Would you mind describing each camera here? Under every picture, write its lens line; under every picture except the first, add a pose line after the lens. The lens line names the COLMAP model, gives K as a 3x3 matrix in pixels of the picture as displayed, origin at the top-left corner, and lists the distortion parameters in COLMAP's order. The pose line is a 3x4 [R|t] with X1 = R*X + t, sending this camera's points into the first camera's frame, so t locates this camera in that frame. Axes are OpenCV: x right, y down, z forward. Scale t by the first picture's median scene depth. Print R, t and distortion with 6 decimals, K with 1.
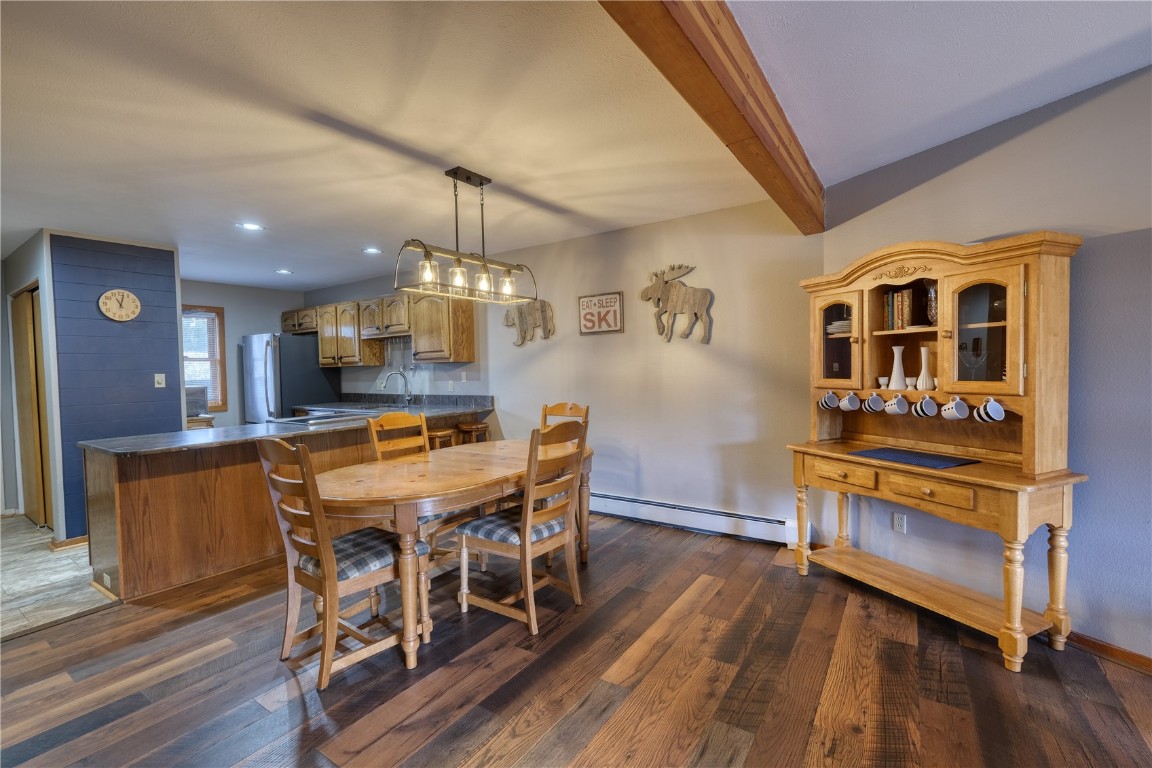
lens RADIAL K [[496.3, 0, 579.8], [0, 496.3, 380.5], [0, 0, 1]] dist [-0.008209, 0.001402]
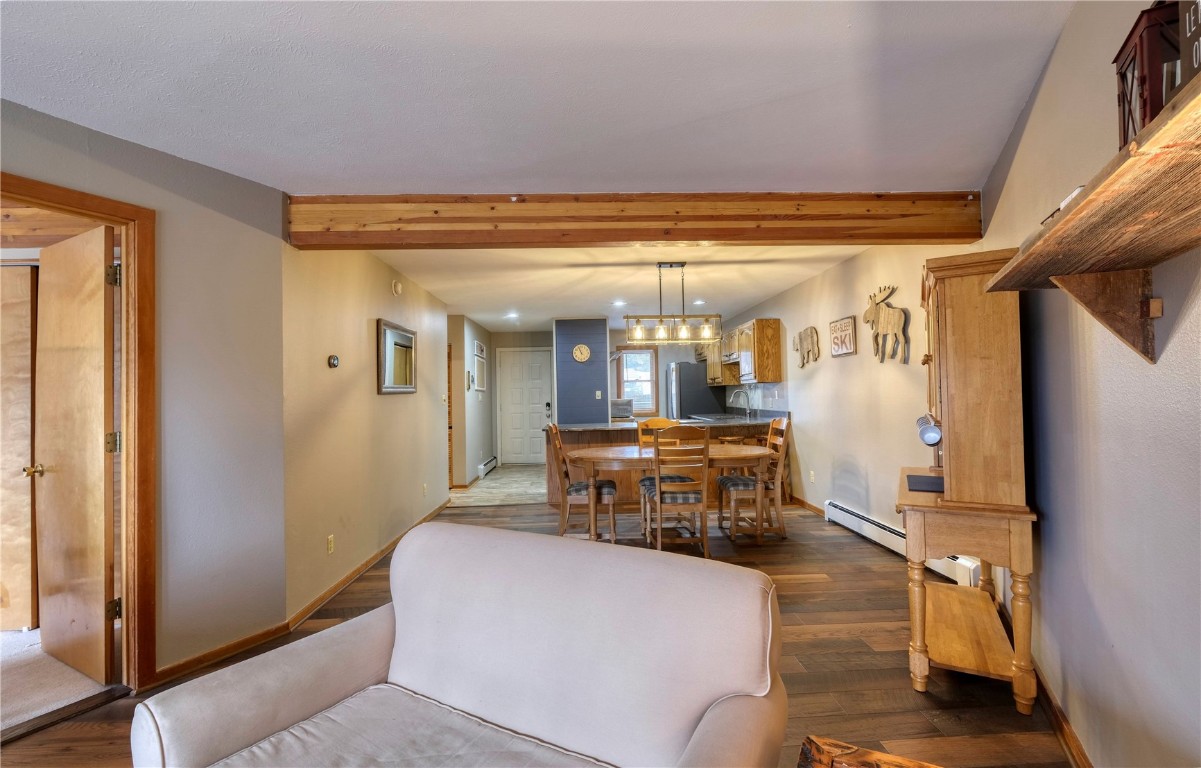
lens RADIAL K [[534.1, 0, 599.5], [0, 534.1, 382.0], [0, 0, 1]] dist [-0.002934, -0.001353]
pose [[0.586651, -0.007083, -0.809809, 0.662409], [-0.015059, 0.999693, -0.019653, -0.007762], [0.809700, 0.023725, 0.586365, -0.093455]]
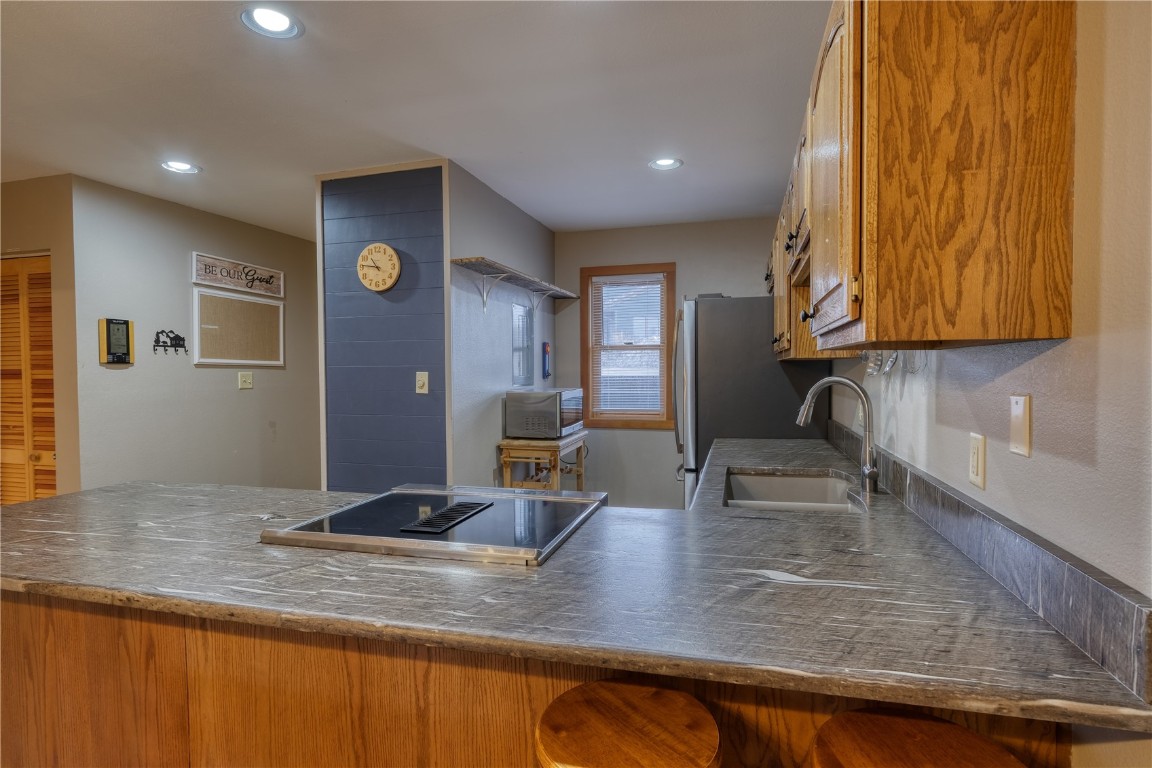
lens RADIAL K [[571.1, 0, 580.0], [0, 571.1, 384.3], [0, 0, 1]] dist [-0.002237, -0.000278]
pose [[0.313135, 0.047271, -0.948532, -0.107060], [-0.024545, 0.998830, 0.041674, -0.032128], [0.949391, 0.010232, 0.313929, 0.959397]]
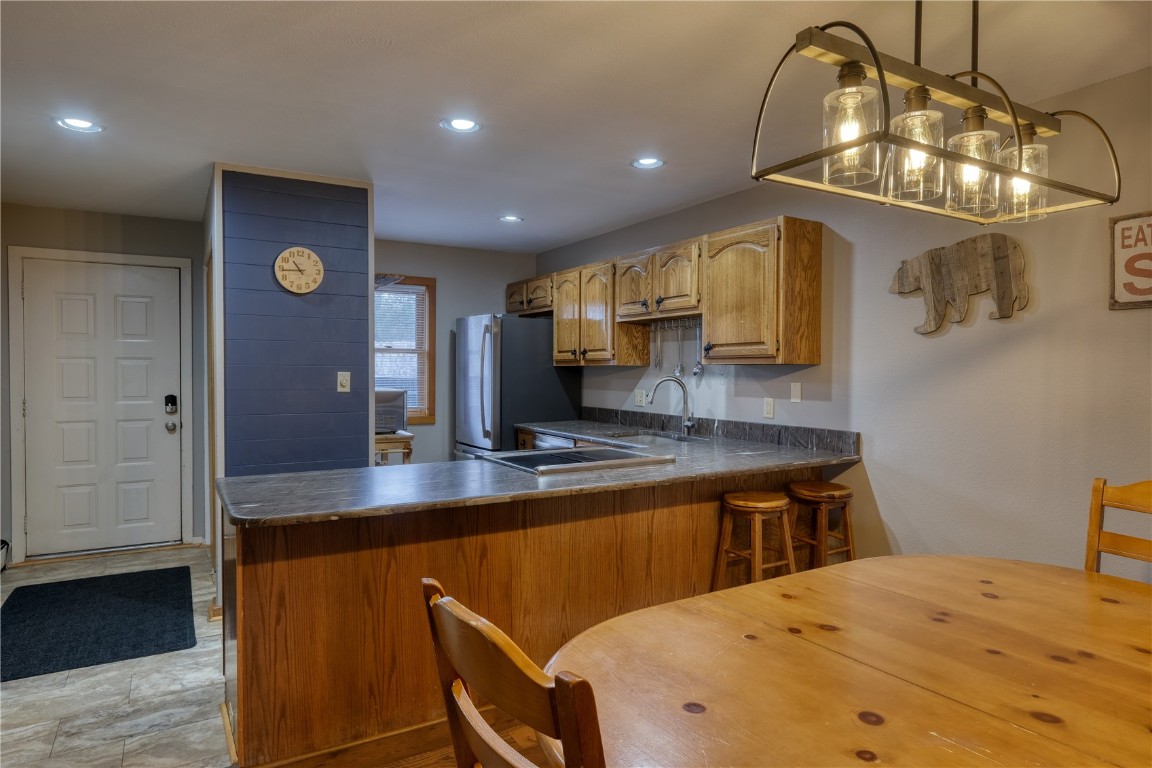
lens RADIAL K [[680.7, 0, 579.4], [0, 680.7, 383.6], [0, 0, 1]] dist [0.004477, -0.008074]
pose [[0.905407, 0.036531, -0.422969, -0.165713], [-0.037233, 0.999285, 0.006606, -0.015258], [0.422908, 0.009767, 0.906120, 0.292644]]
